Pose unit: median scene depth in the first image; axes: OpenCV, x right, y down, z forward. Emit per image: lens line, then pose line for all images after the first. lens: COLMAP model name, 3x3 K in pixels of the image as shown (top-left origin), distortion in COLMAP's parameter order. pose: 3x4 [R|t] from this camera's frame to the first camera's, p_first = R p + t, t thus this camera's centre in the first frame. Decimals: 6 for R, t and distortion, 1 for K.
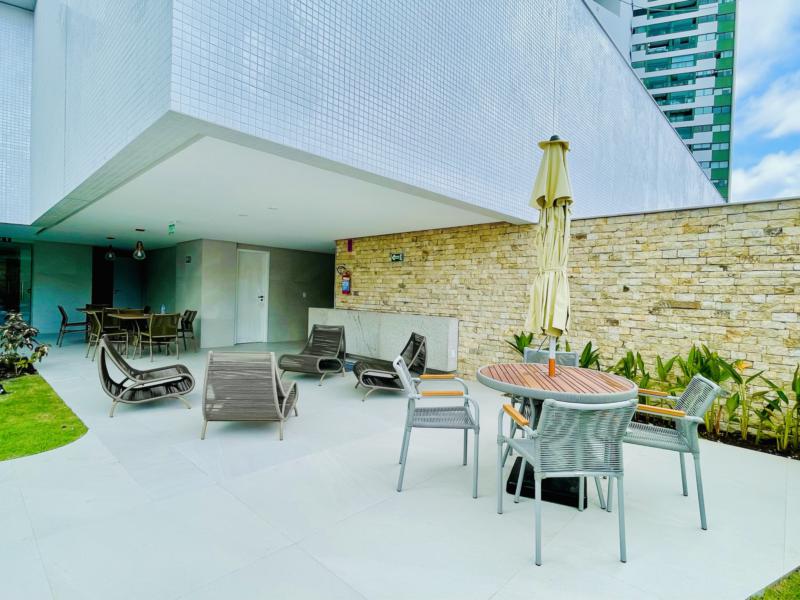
lens RADIAL K [[420.2, 0, 400.4], [0, 420.2, 299.2], [0, 0, 1]] dist [-0.002474, -0.000242]
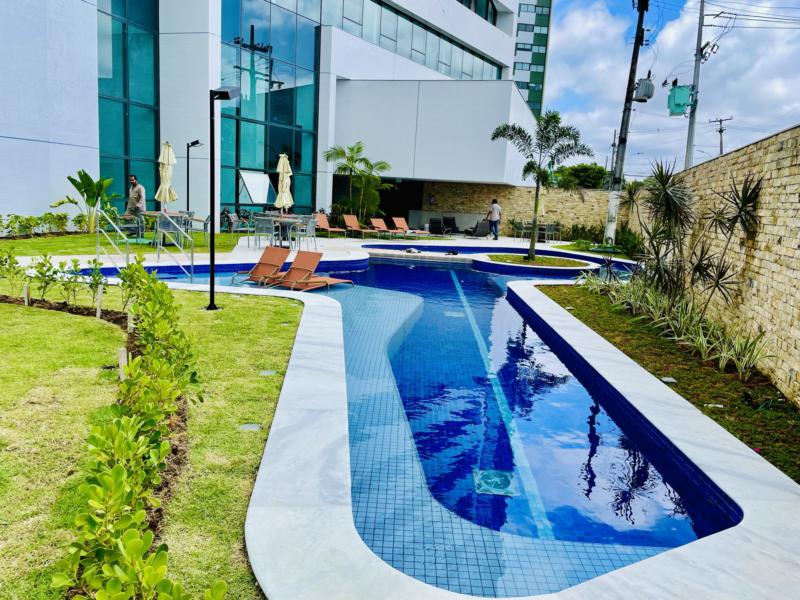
lens RADIAL K [[608.3, 0, 399.8], [0, 608.3, 298.8], [0, 0, 1]] dist [0.018018, -0.001965]
pose [[0.896247, -0.050595, 0.440660, -0.207466], [-0.023660, 0.986606, 0.161398, -0.004260], [-0.442924, -0.155078, 0.883045, -0.231791]]
